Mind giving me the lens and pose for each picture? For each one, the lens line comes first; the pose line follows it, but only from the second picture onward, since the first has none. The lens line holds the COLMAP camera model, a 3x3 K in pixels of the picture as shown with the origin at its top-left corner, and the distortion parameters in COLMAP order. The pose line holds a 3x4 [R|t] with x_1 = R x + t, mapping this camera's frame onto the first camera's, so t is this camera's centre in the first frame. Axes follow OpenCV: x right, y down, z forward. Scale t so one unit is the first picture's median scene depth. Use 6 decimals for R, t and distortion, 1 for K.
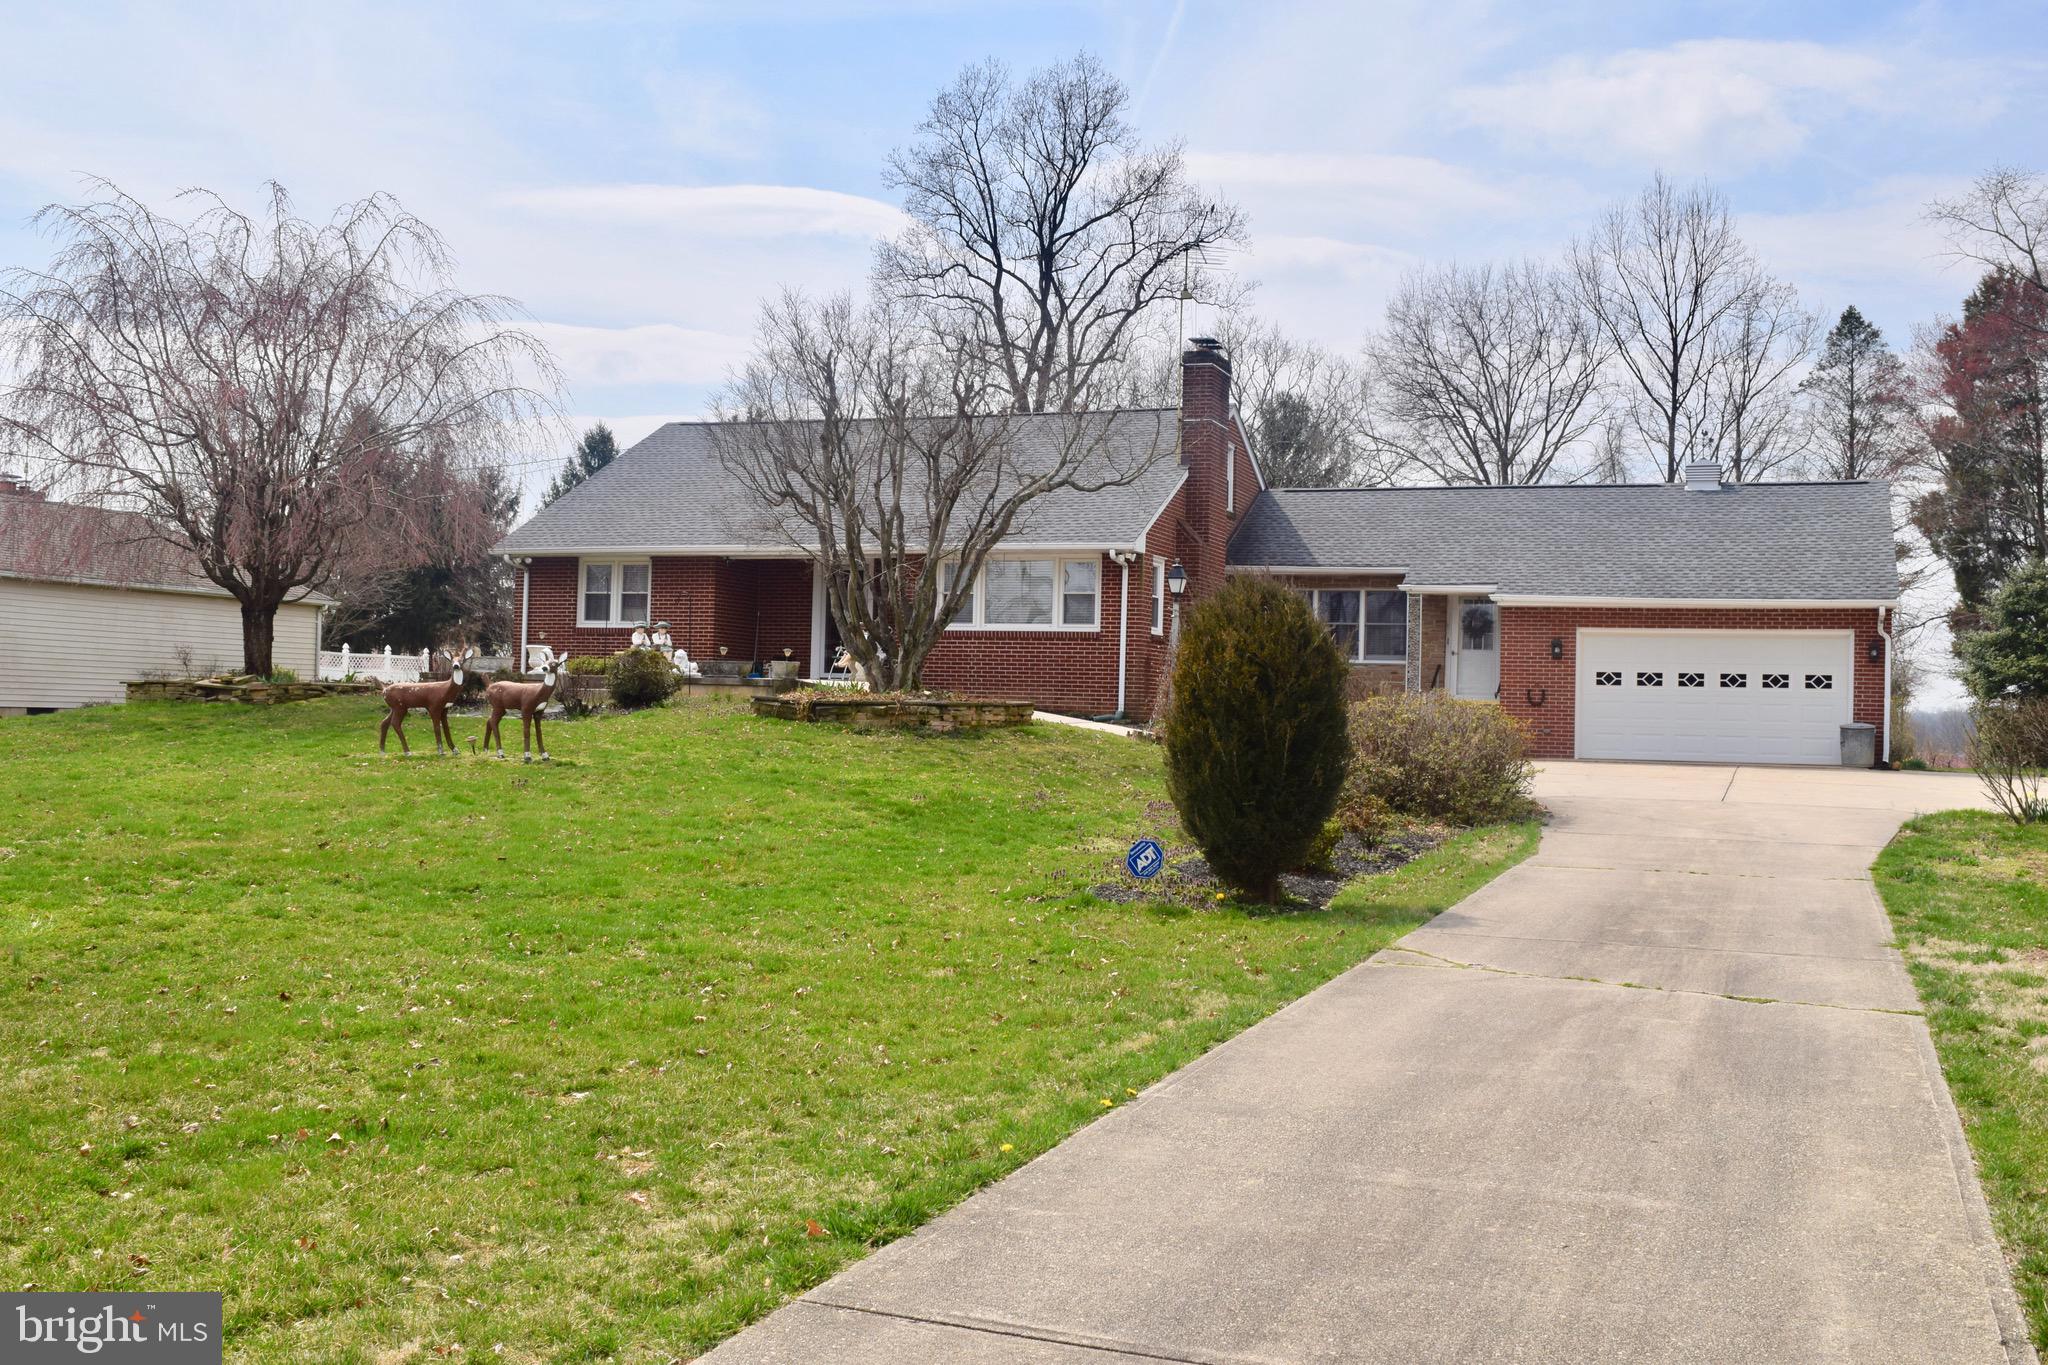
lens RADIAL K [[1974.8, 0, 1012.5], [0, 1974.8, 679.0], [0, 0, 1]] dist [-0.076158, -0.007762]
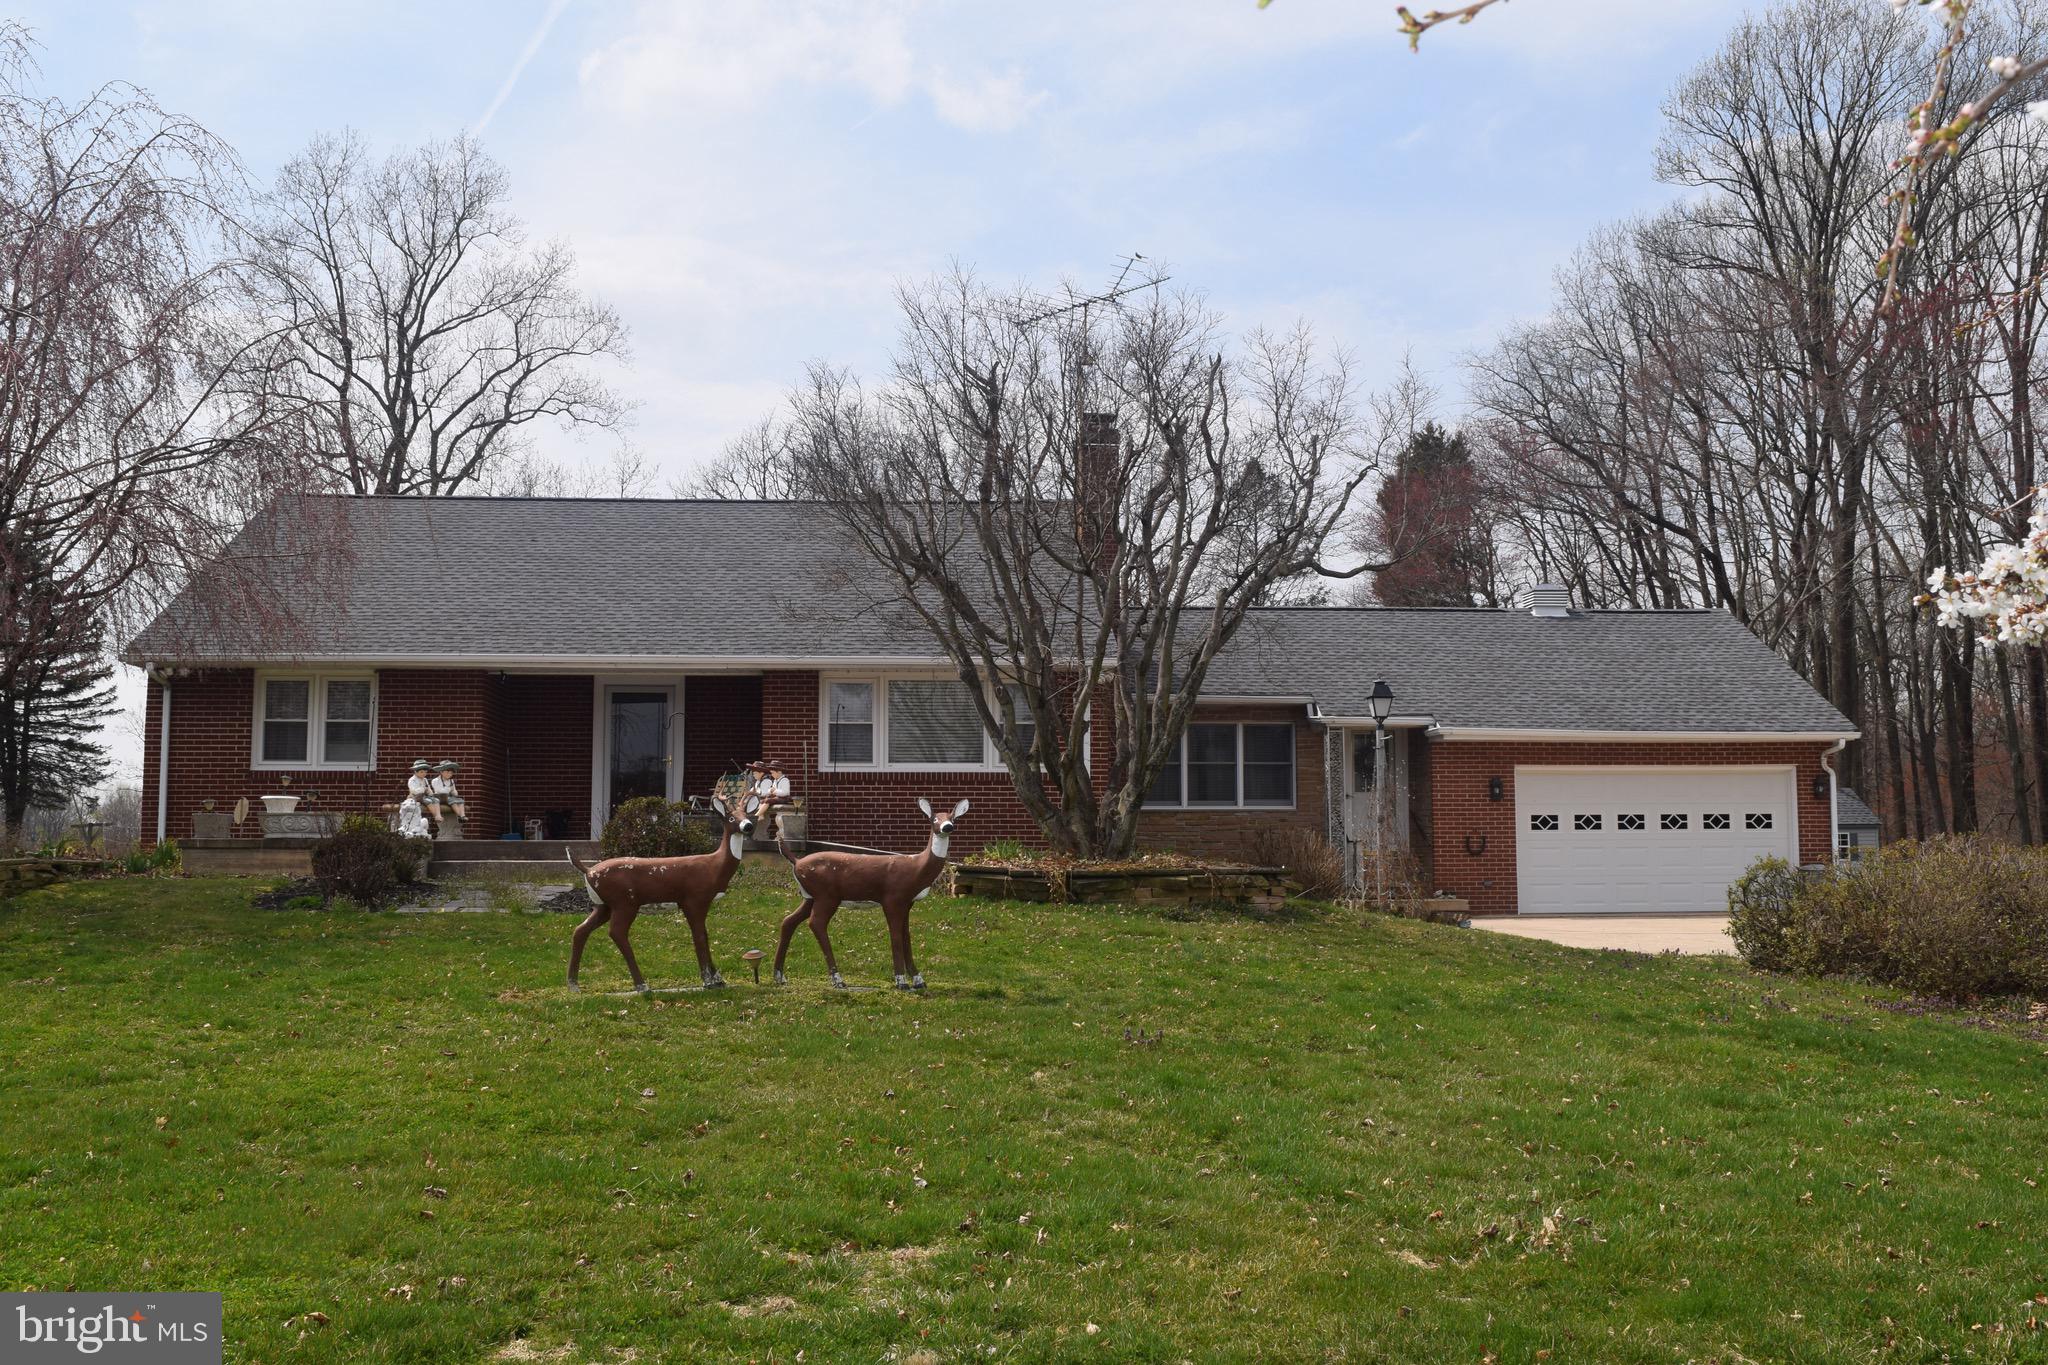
lens RADIAL K [[1974.8, 0, 1012.5], [0, 1974.8, 679.0], [0, 0, 1]] dist [-0.076158, -0.007762]
pose [[0.907808, 0.015226, 0.419109, -0.165401], [0.017298, 0.997131, -0.073694, -0.002067], [-0.419029, 0.074150, 0.904940, 0.168222]]
